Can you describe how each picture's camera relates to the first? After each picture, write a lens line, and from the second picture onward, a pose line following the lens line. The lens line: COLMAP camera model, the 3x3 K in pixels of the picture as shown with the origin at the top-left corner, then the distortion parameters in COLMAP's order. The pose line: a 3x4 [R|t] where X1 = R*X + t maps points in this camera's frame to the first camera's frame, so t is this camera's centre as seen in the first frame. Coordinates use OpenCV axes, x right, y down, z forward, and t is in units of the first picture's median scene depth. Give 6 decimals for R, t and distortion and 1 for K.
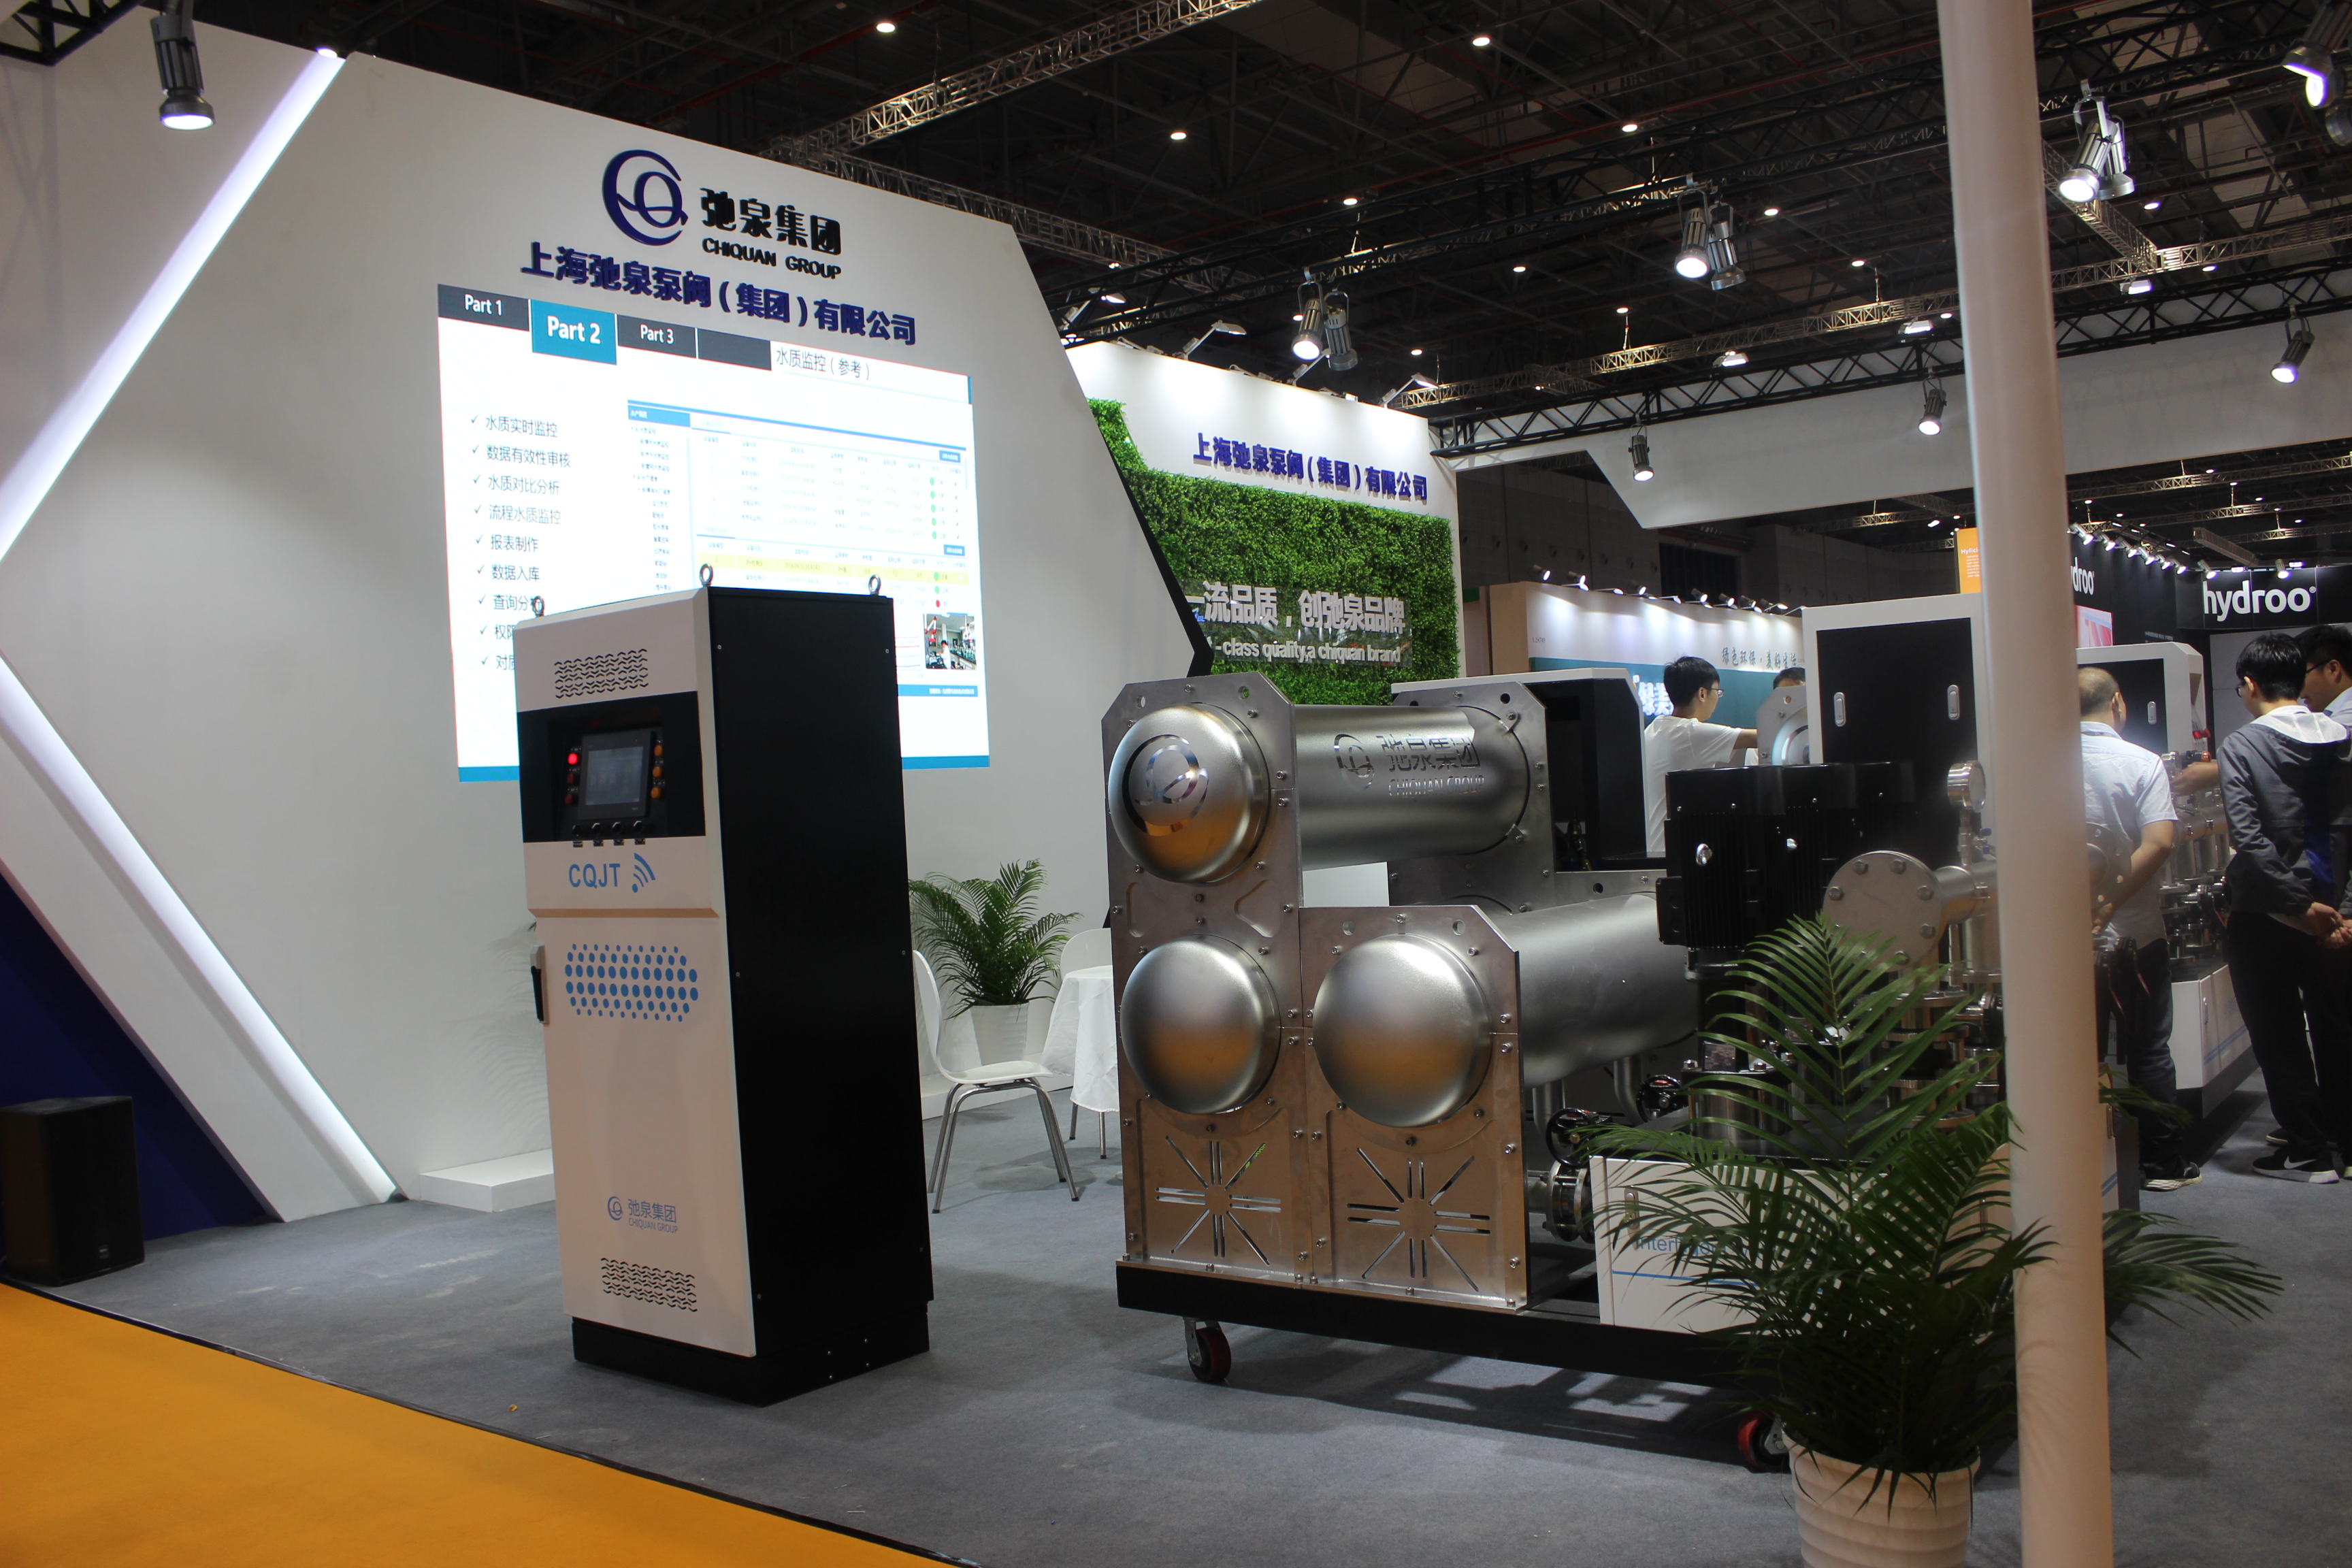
lens RADIAL K [[1954.8, 0, 1172.0], [0, 1954.8, 806.9], [0, 0, 1]] dist [-0.162703, 0.138720]
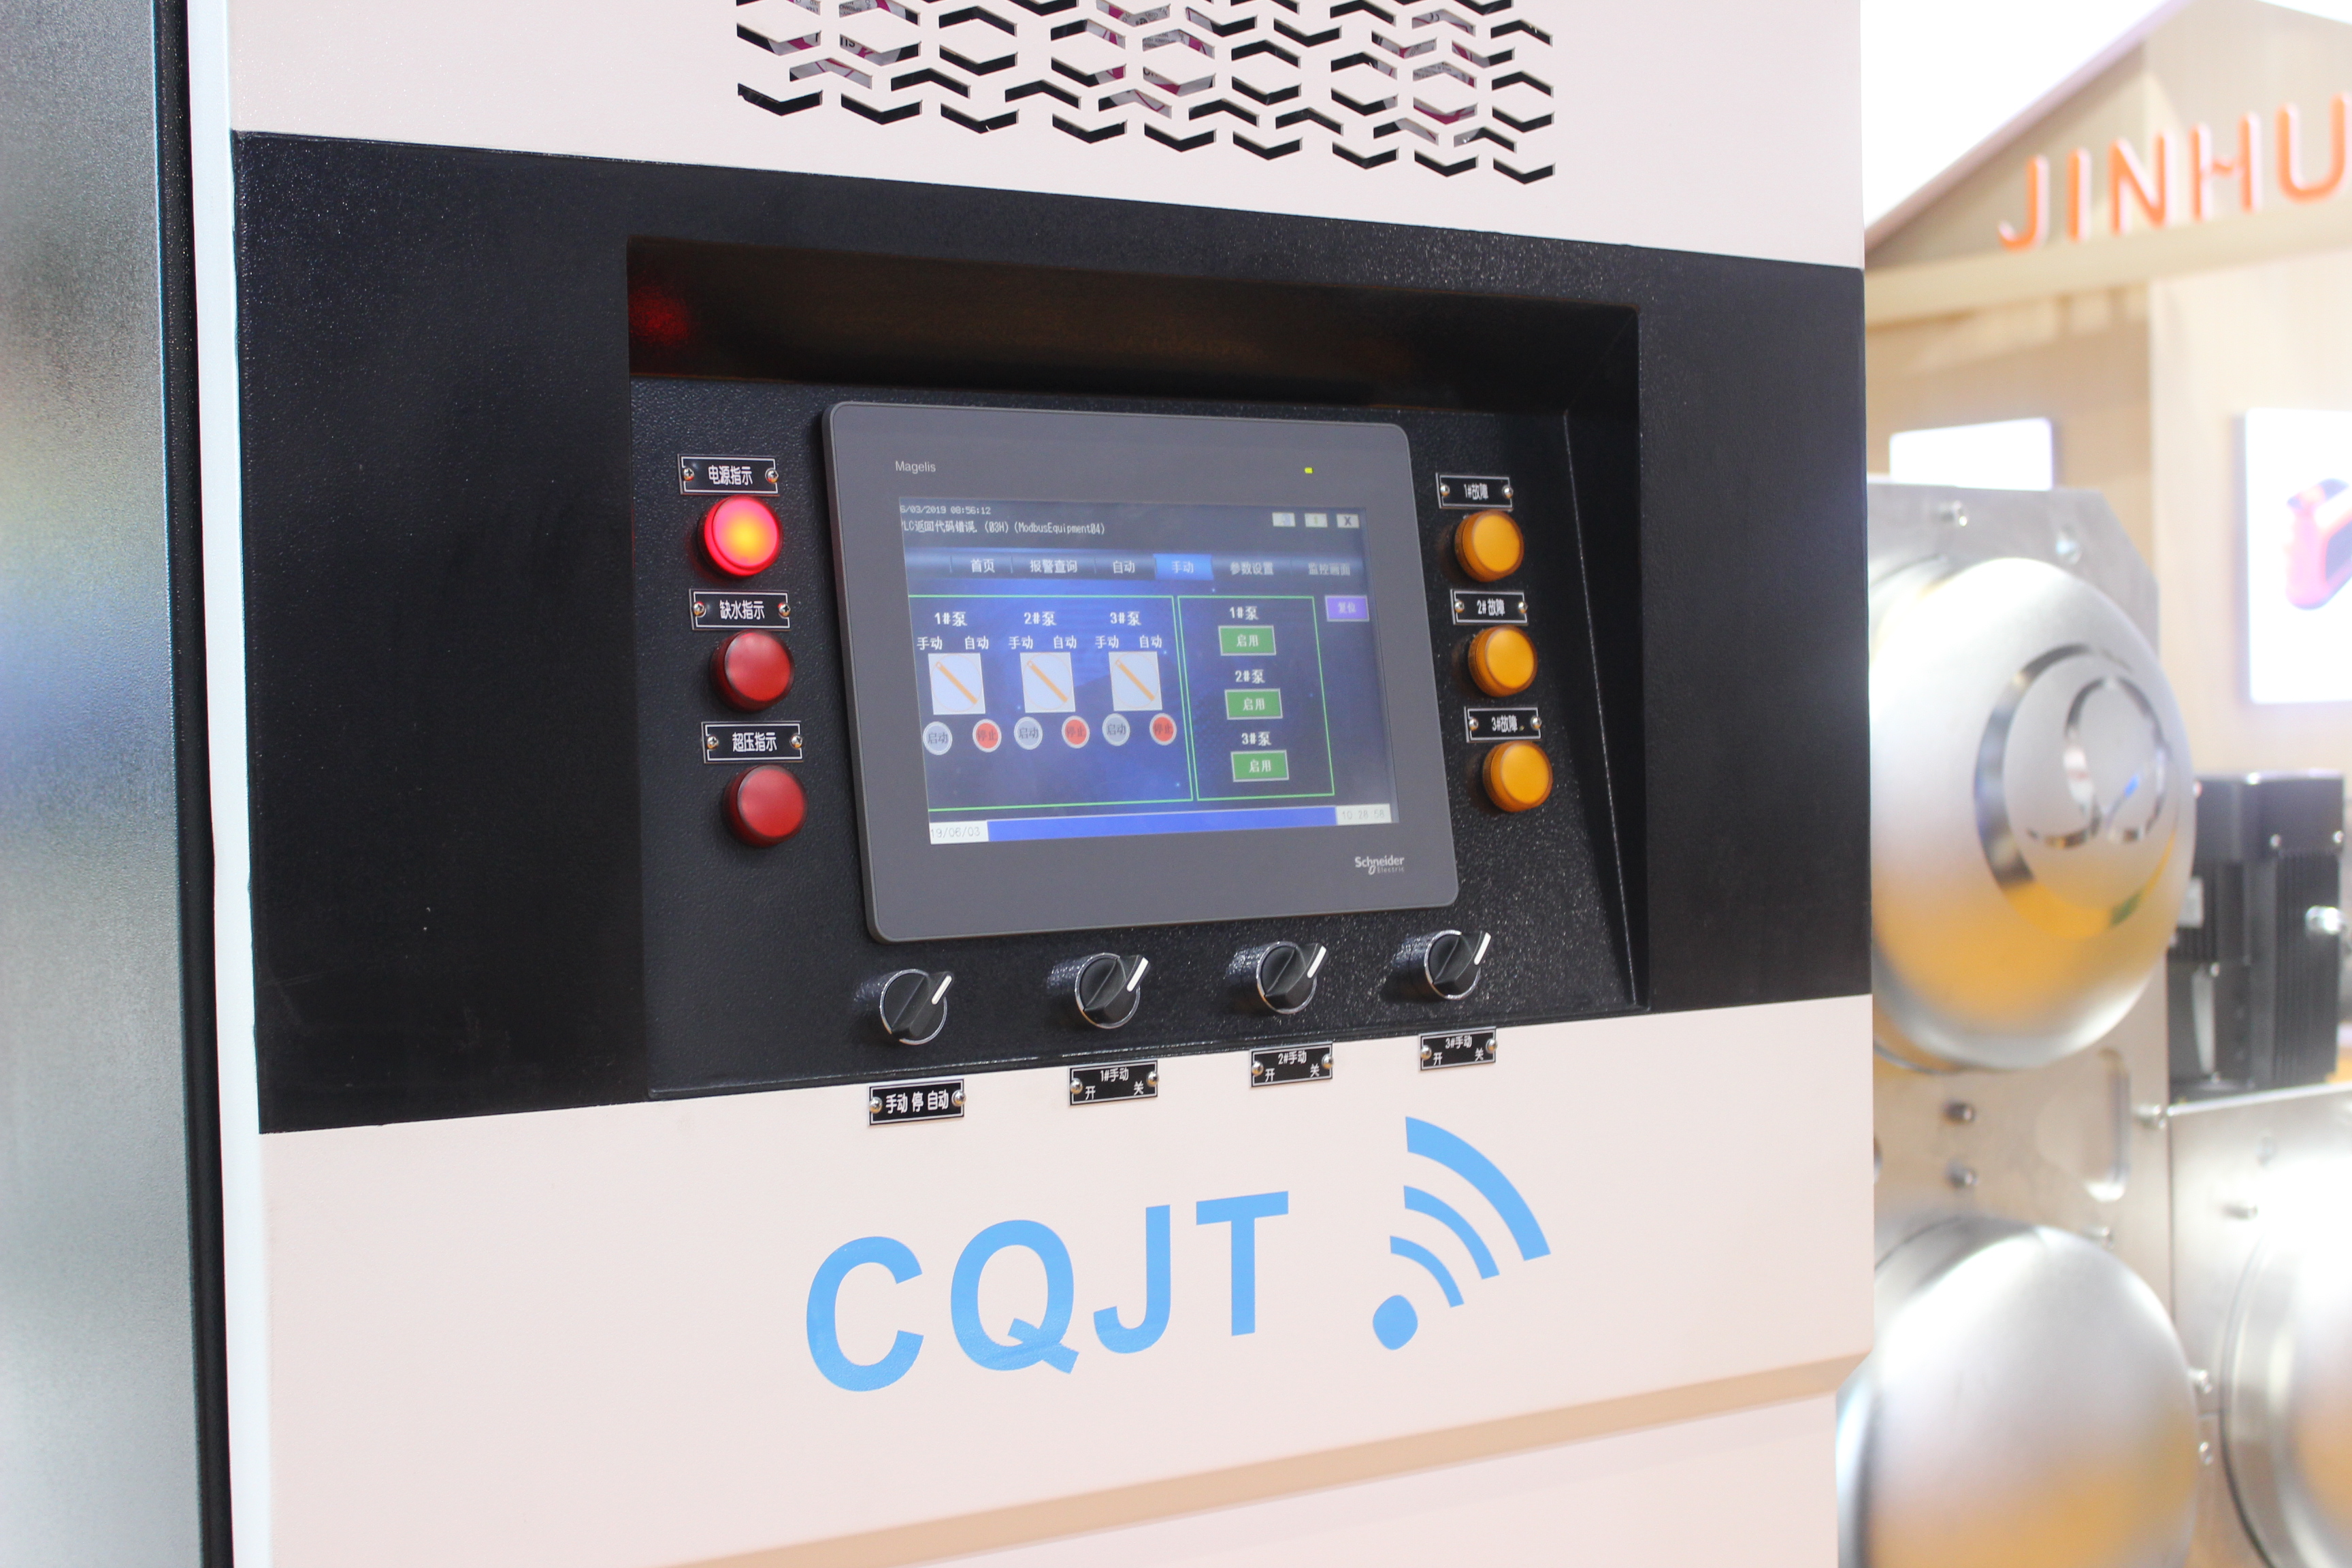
lens RADIAL K [[3175.5, 0, 1176.0], [0, 3175.5, 784.0], [0, 0, 1]] dist [-0.024343, -0.016130]
pose [[0.319939, 0.020507, 0.947216, -0.170436], [0.007473, 0.999680, -0.024167, 0.000161], [-0.947409, 0.014811, 0.319683, 0.284770]]
